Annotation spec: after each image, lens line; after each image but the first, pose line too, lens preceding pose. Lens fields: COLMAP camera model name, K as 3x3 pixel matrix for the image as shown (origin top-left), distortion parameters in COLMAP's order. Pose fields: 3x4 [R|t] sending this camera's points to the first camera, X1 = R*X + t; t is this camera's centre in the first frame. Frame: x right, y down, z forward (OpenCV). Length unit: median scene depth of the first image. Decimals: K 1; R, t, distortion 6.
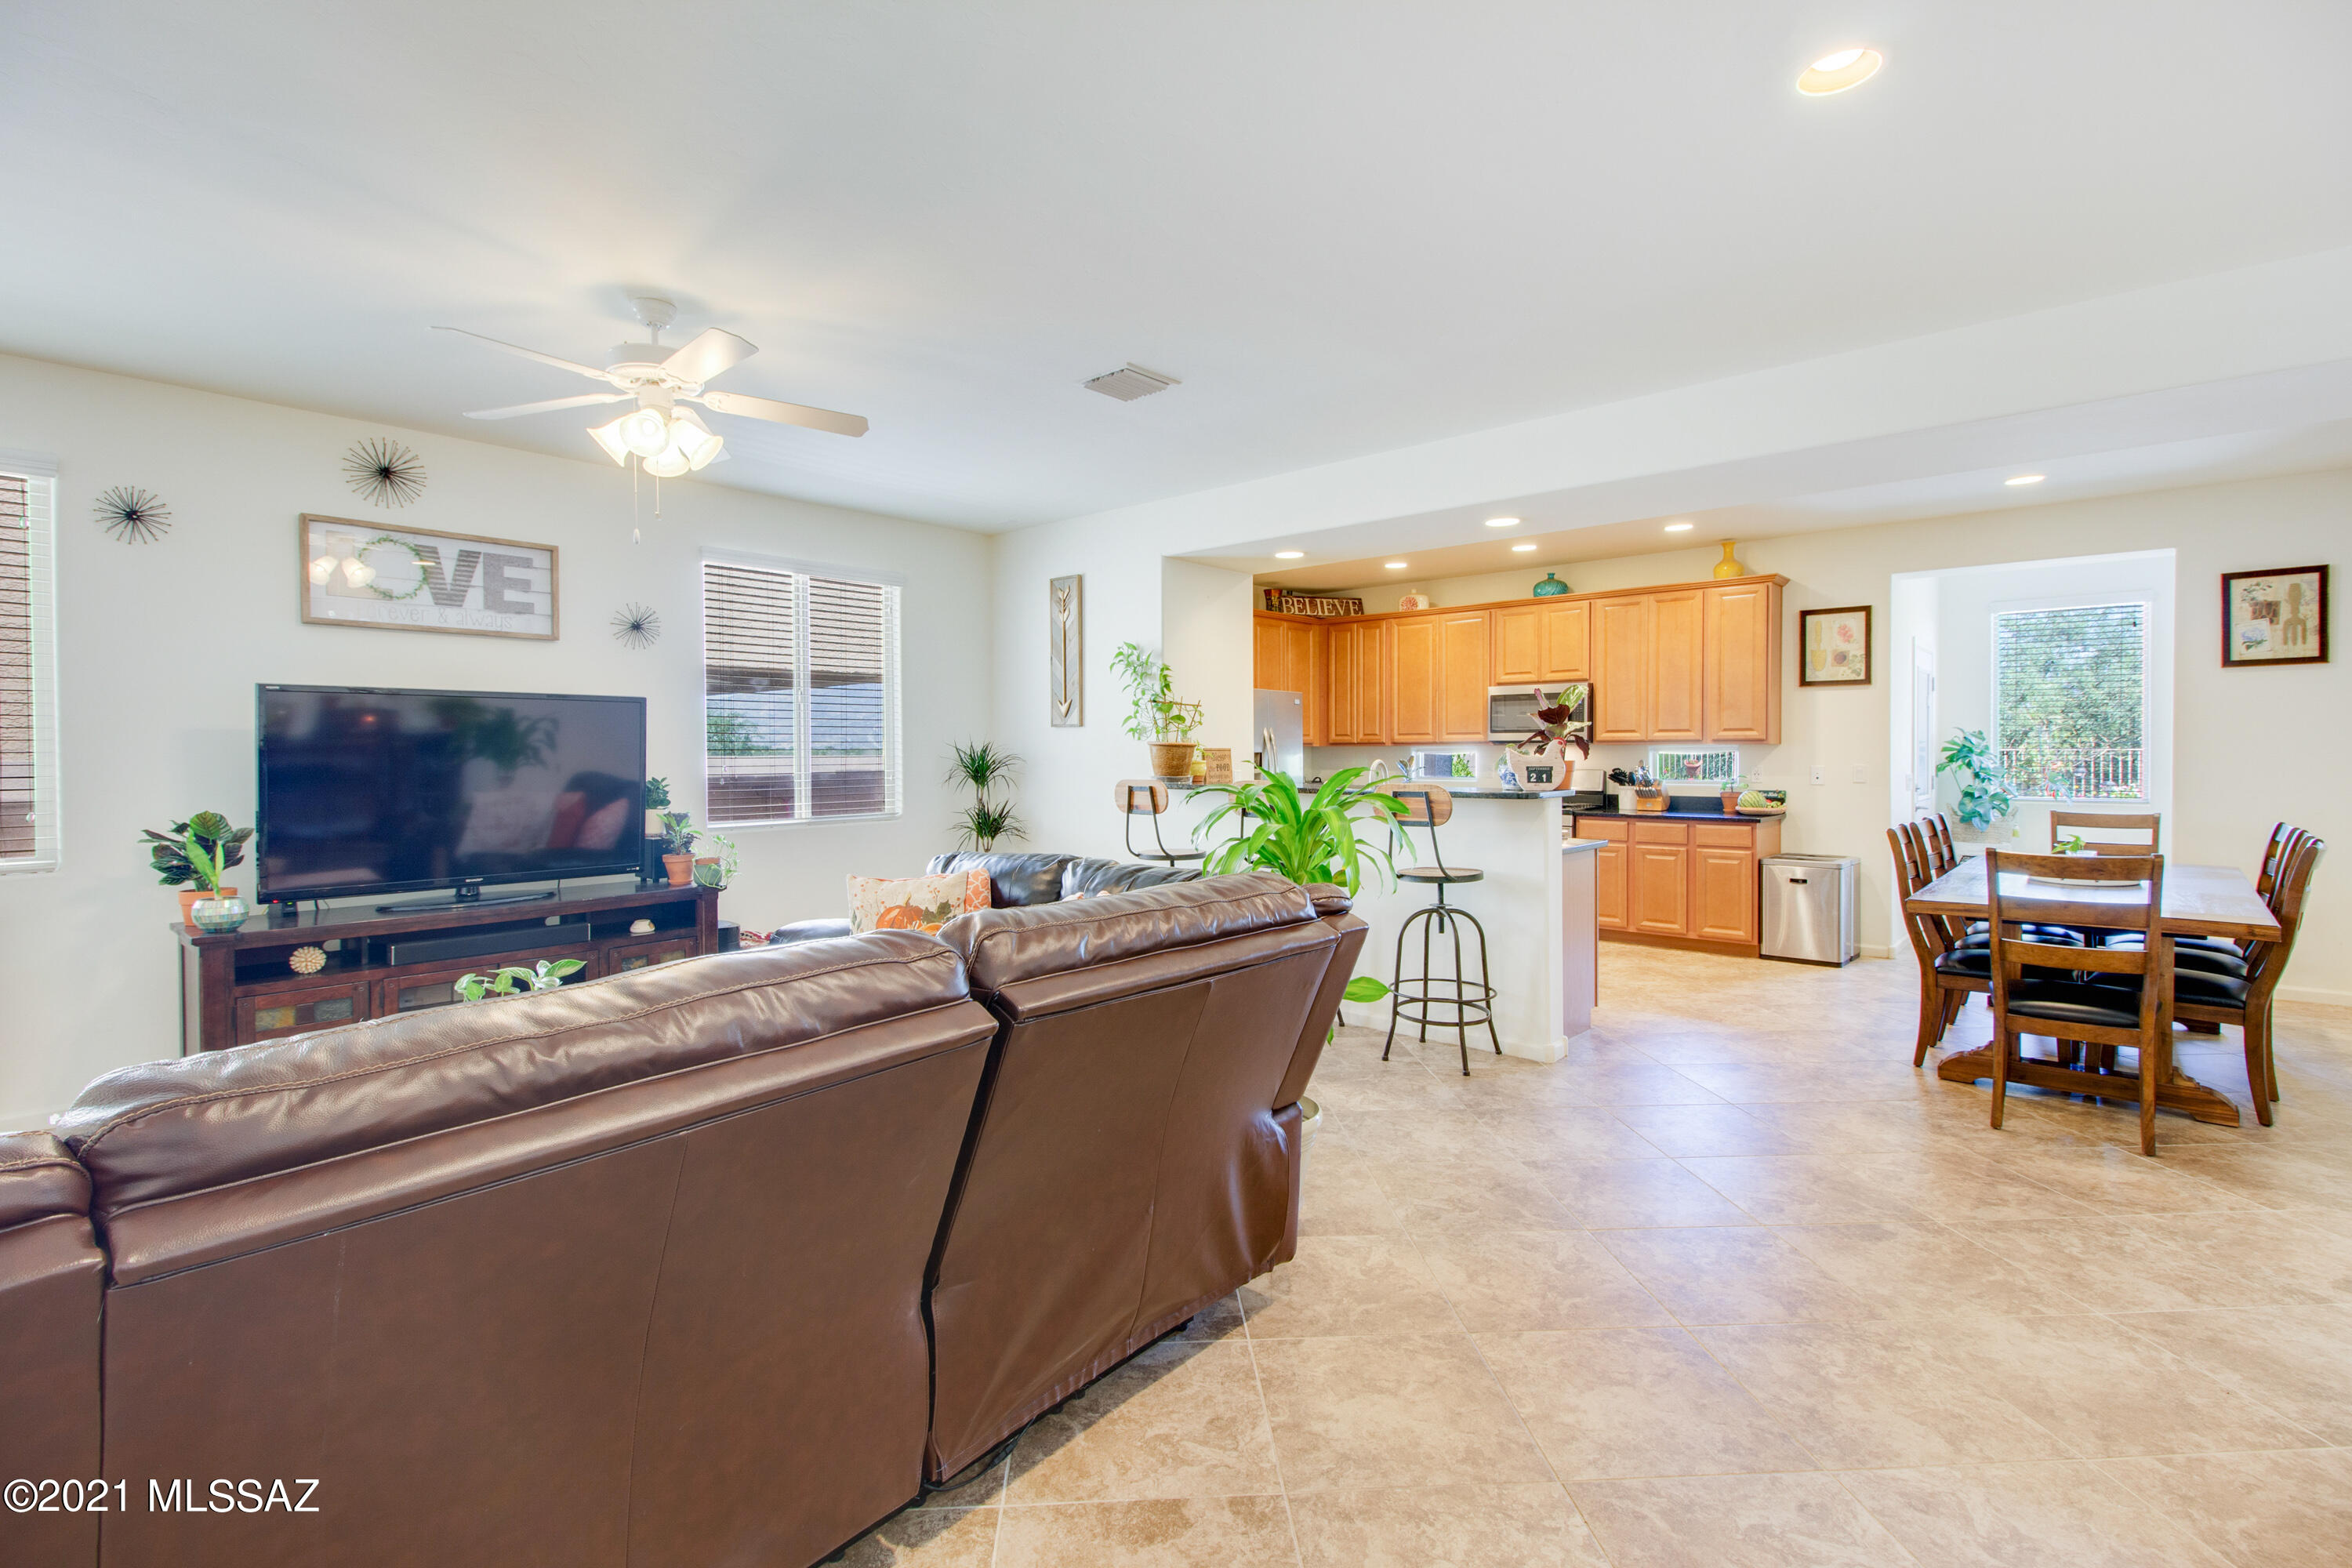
lens RADIAL K [[1098.4, 0, 1166.8], [0, 1098.4, 774.4], [0, 0, 1]] dist [0.019121, -0.010443]
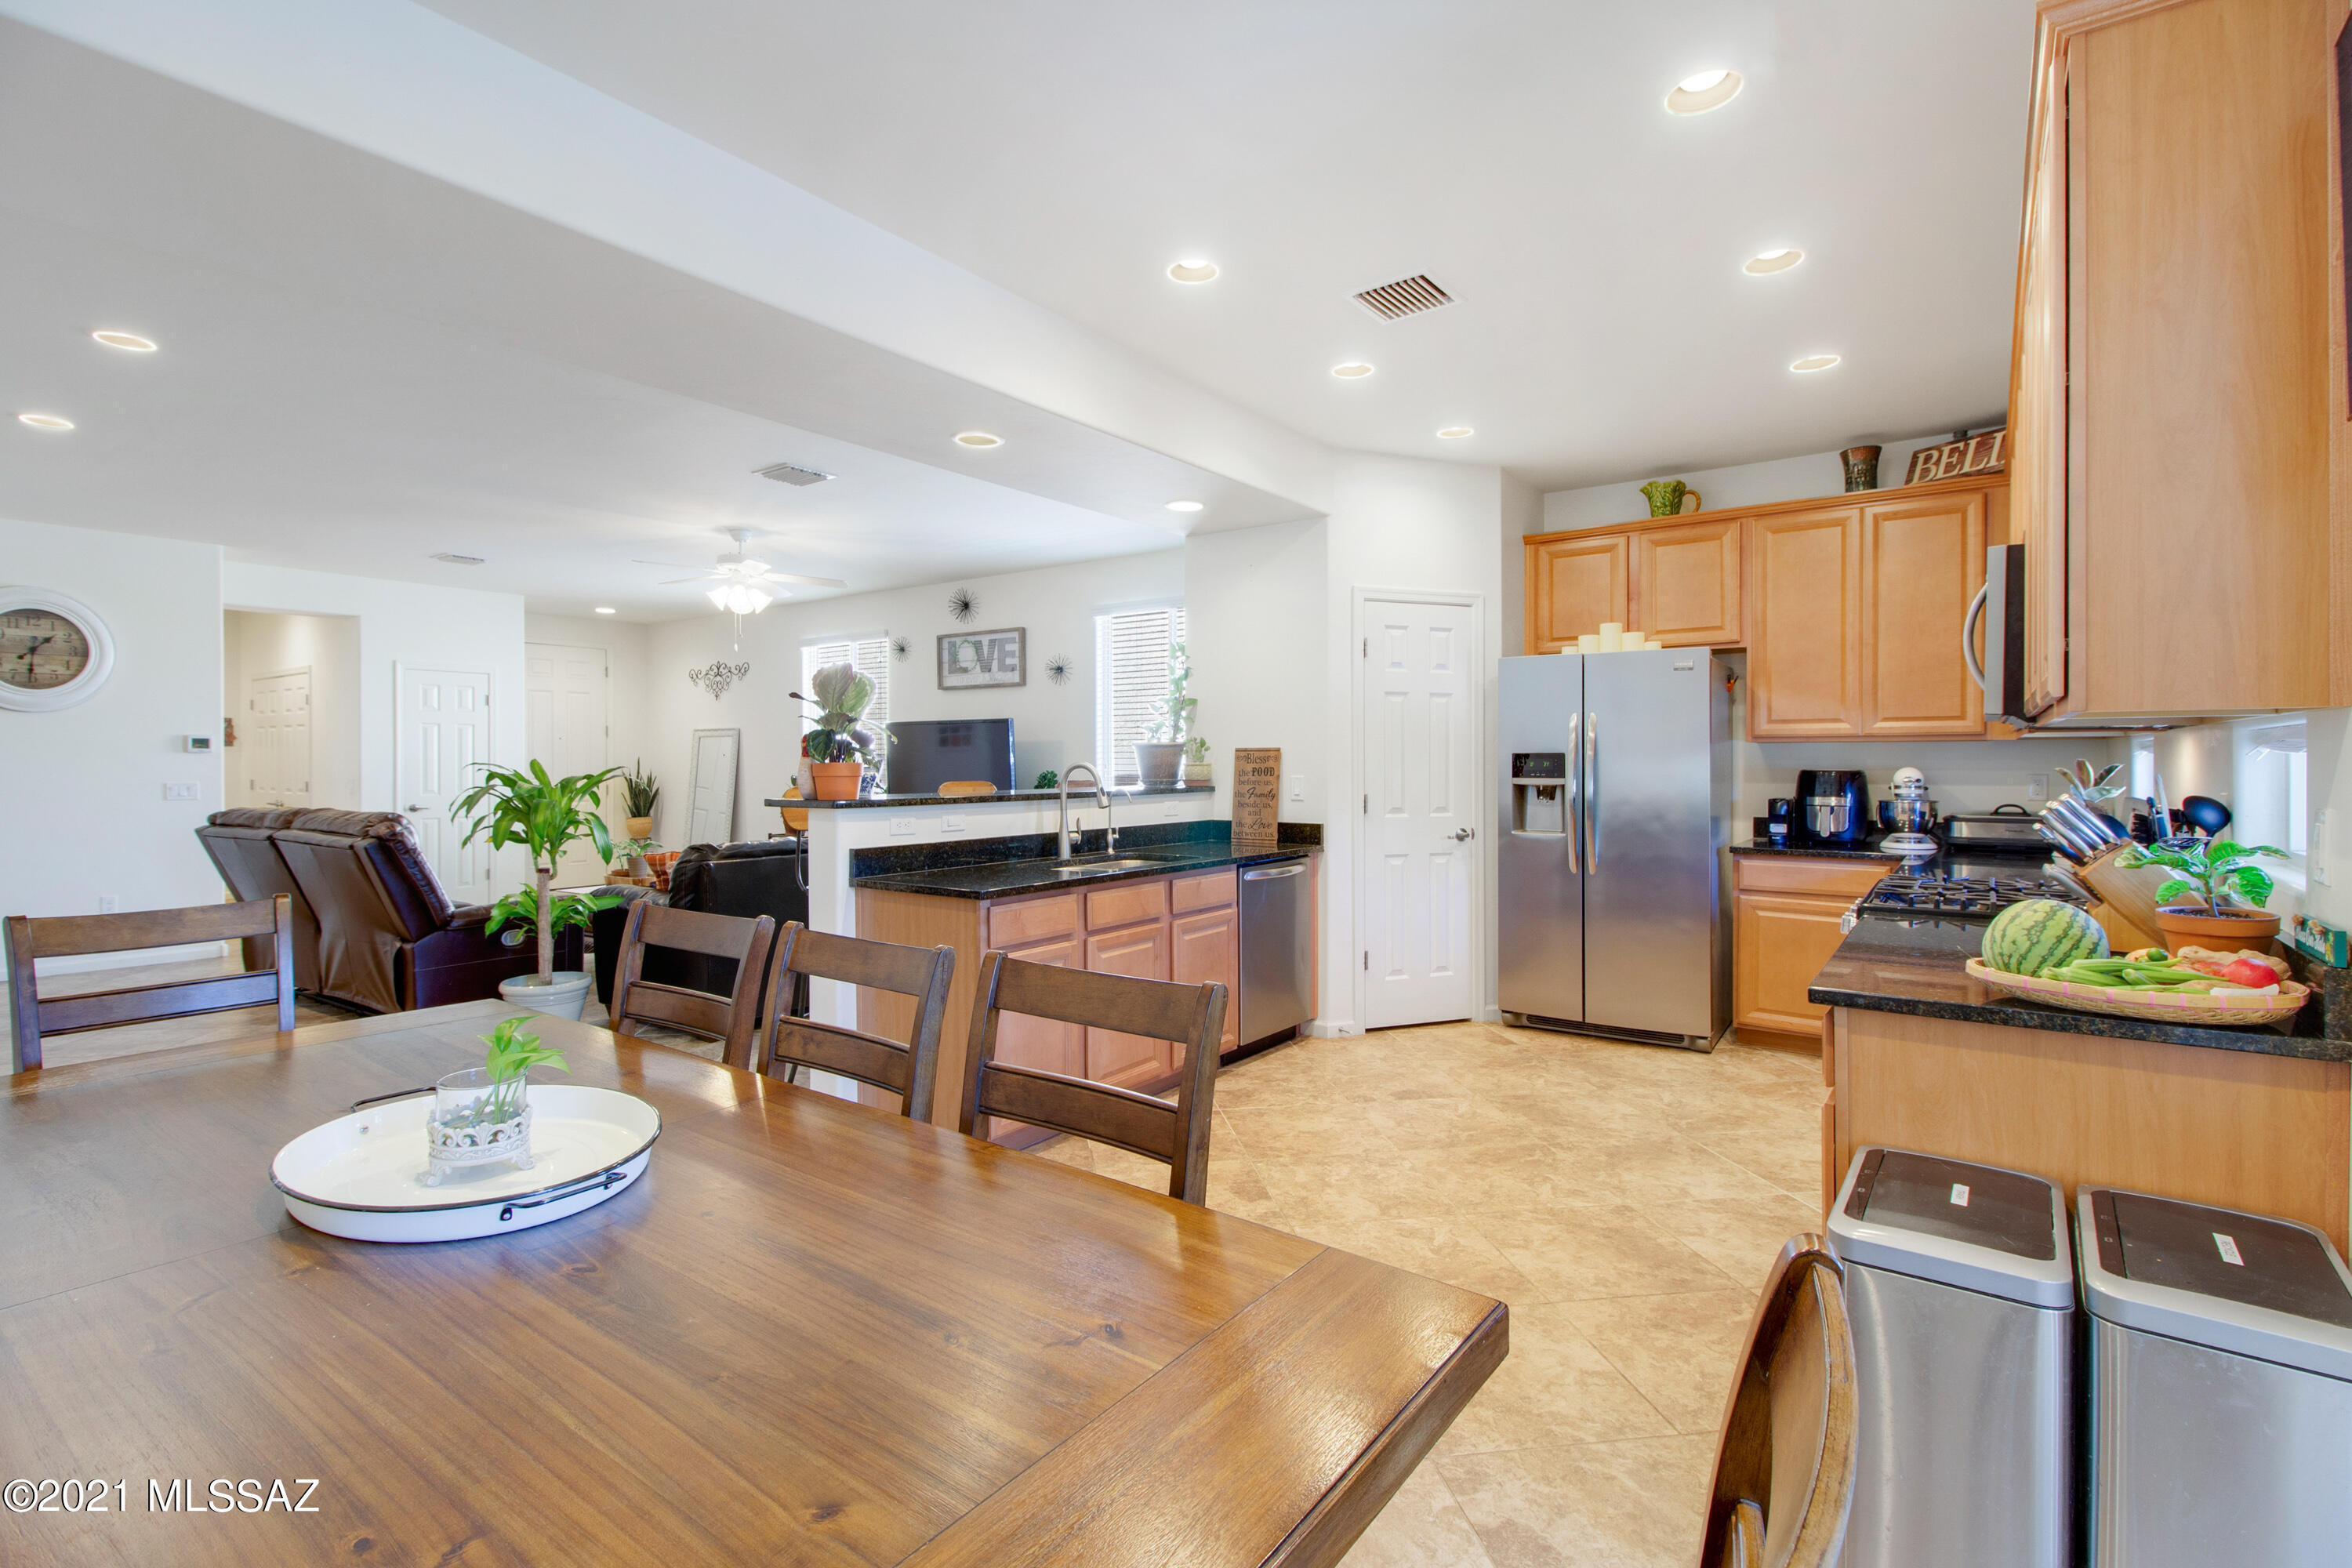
lens RADIAL K [[1098.4, 0, 1161.4], [0, 1098.4, 764.1], [0, 0, 1]] dist [0.019121, -0.010443]
pose [[0.080593, 0.008931, -0.996707, 0.763881], [-0.018941, 0.999793, 0.007427, -0.014682], [0.996567, 0.018280, 0.080745, 0.772707]]
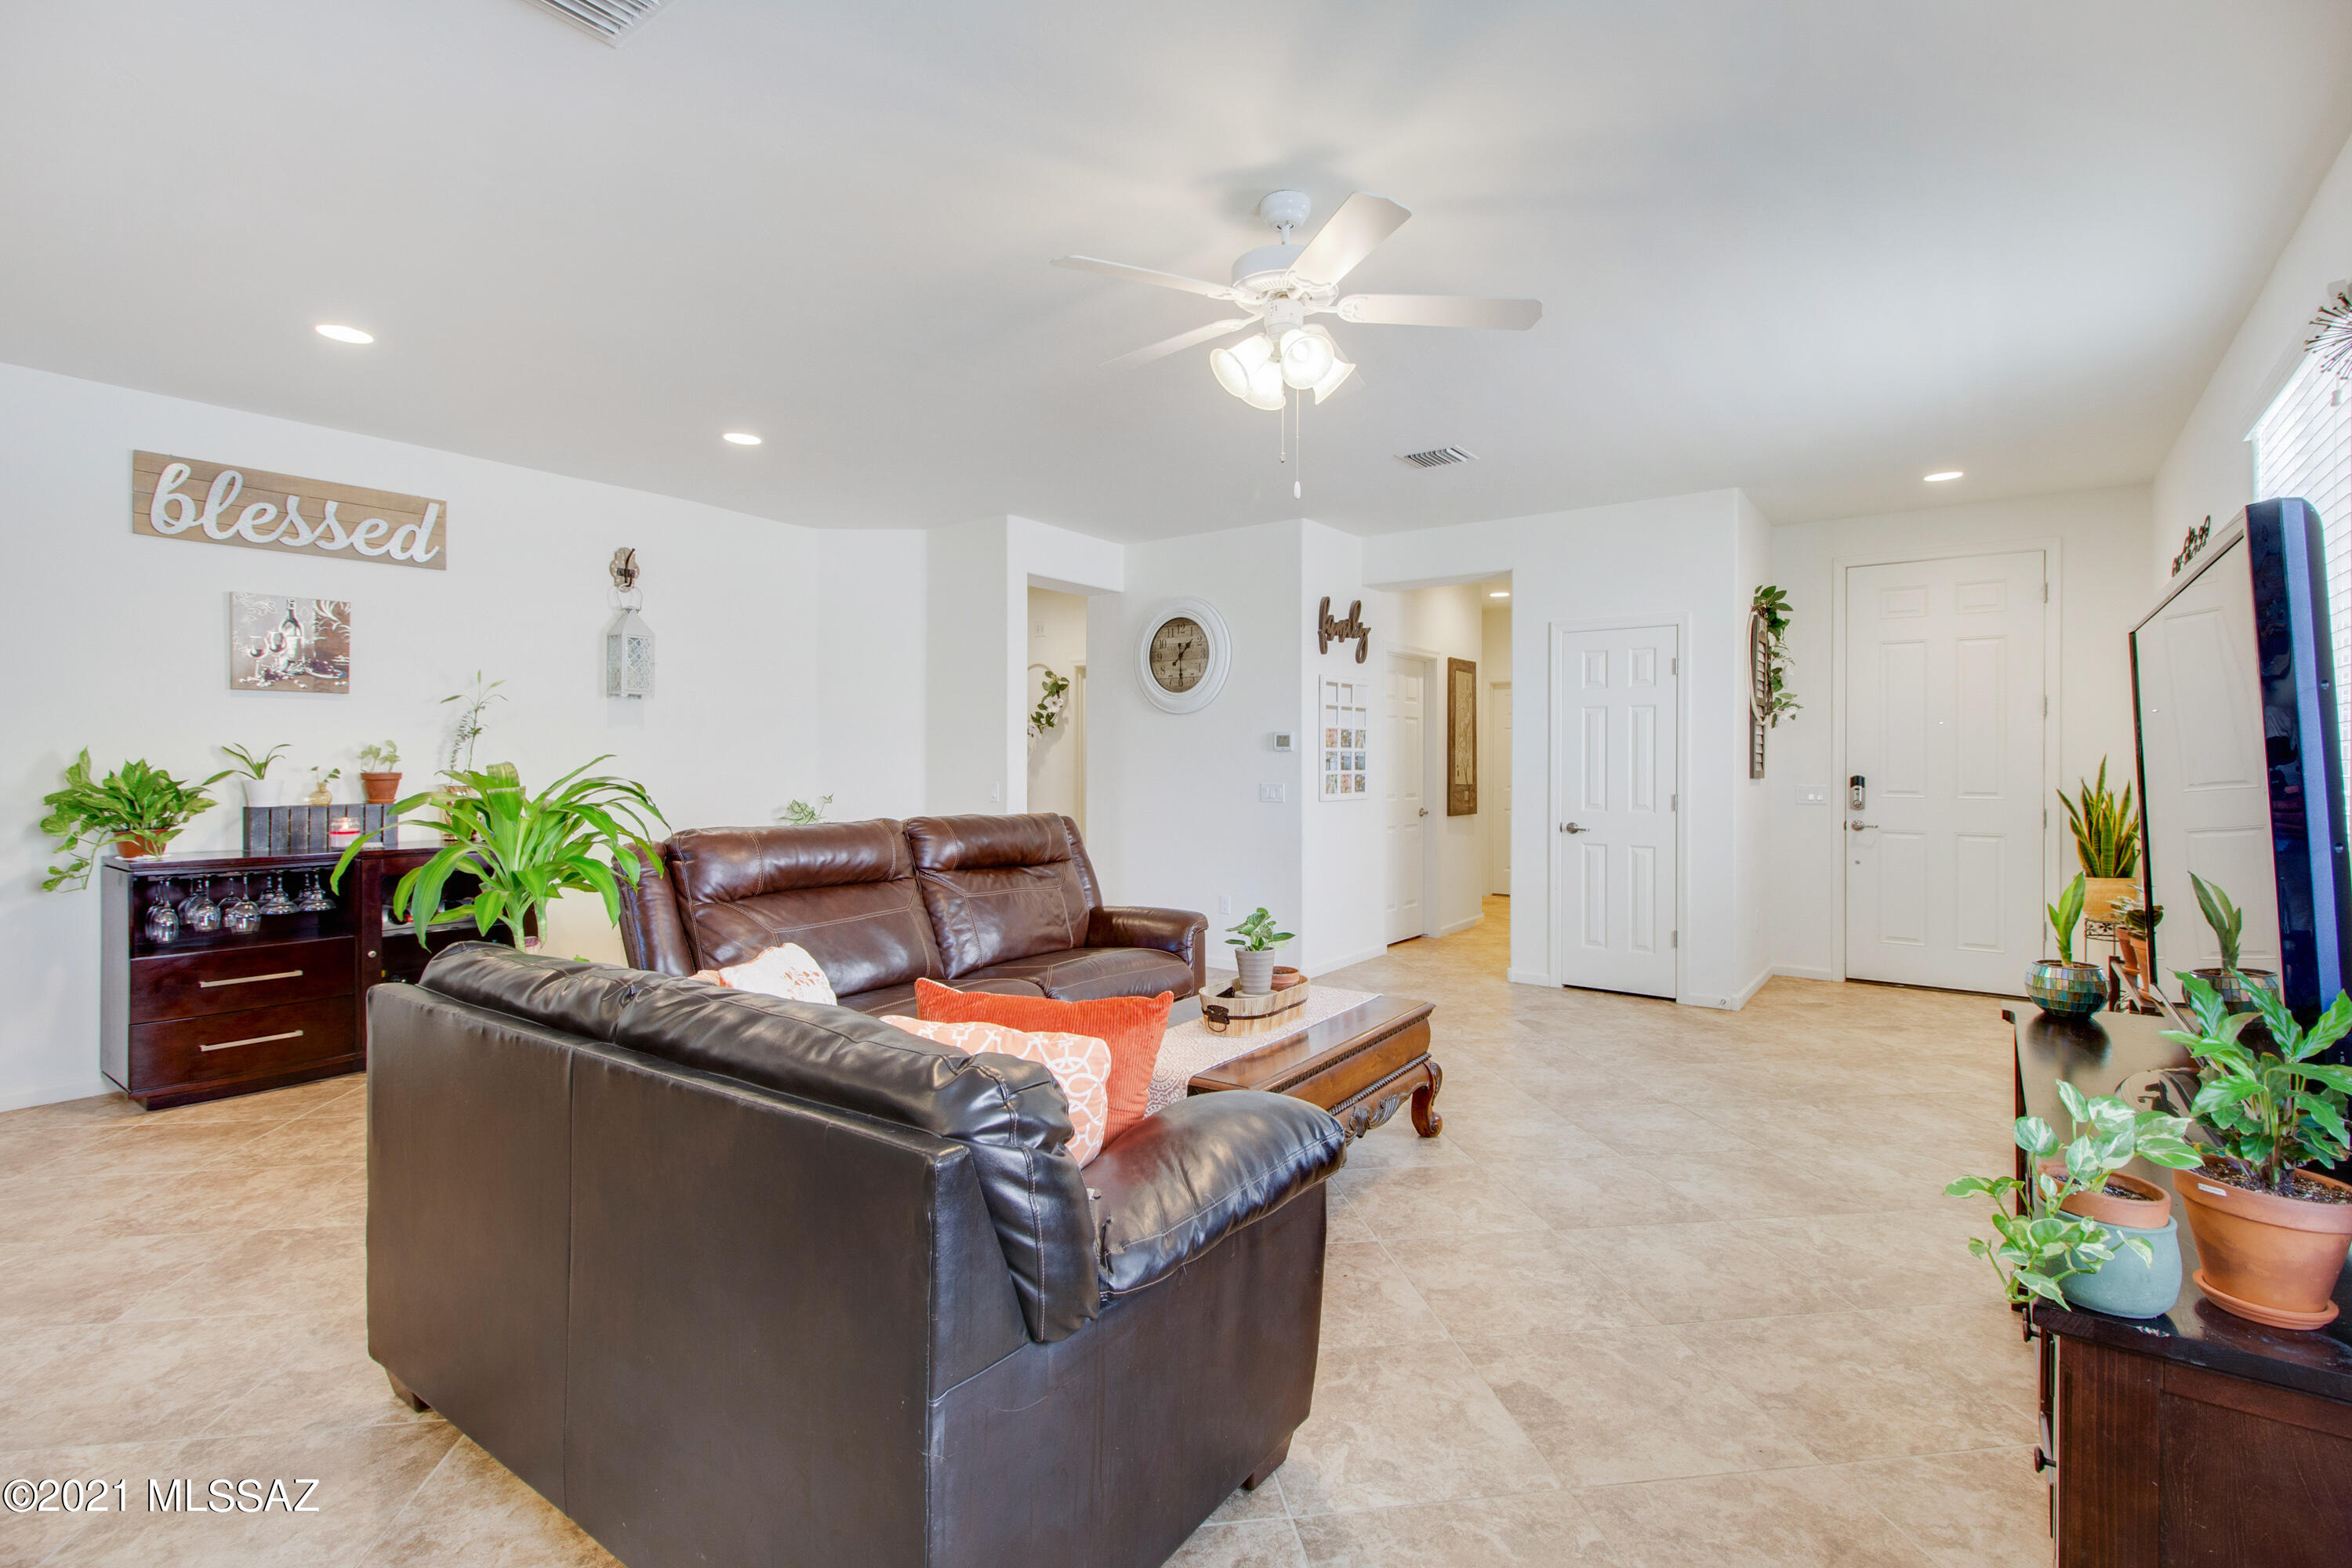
lens RADIAL K [[1098.4, 0, 1184.3], [0, 1098.4, 758.8], [0, 0, 1]] dist [0.019121, -0.010443]
pose [[-0.995927, 0.004391, -0.090056, -0.139883], [0.003113, 0.999893, 0.014328, -0.008498], [0.090110, 0.013989, -0.995834, 0.873215]]
